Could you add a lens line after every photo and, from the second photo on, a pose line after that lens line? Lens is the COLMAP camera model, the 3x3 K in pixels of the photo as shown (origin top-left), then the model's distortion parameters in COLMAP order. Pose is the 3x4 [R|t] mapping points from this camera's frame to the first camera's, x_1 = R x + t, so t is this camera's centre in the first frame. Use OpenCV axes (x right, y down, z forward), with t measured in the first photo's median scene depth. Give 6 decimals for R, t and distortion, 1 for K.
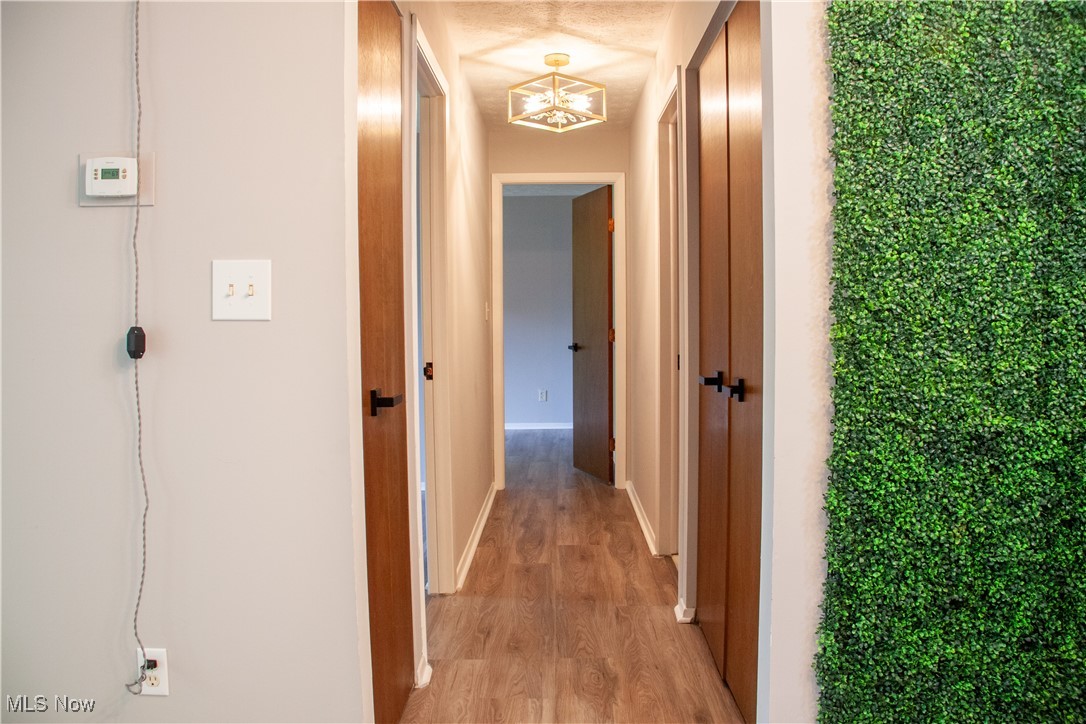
lens RADIAL K [[905.7, 0, 558.6], [0, 905.7, 366.3], [0, 0, 1]] dist [-0.193700, 0.152971]
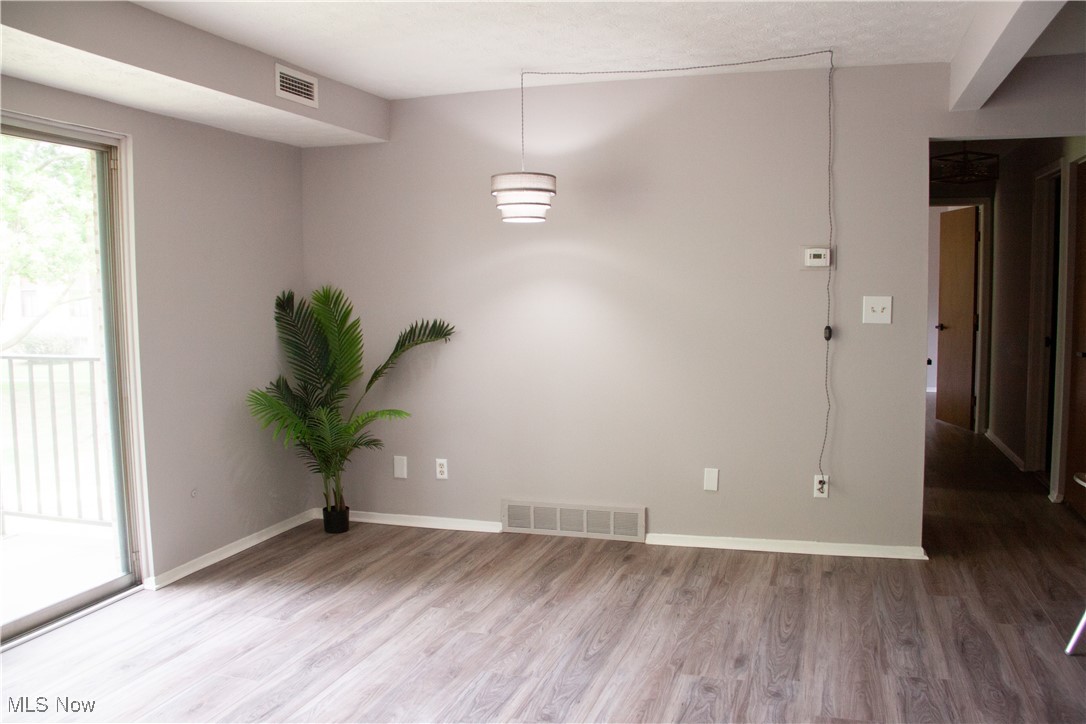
lens RADIAL K [[905.7, 0, 558.6], [0, 905.7, 366.3], [0, 0, 1]] dist [-0.193700, 0.152971]
pose [[0.948652, 0.025088, -0.315325, -0.193727], [-0.014350, 0.999237, 0.036329, -0.005802], [0.315996, -0.029939, 0.948288, -0.645393]]
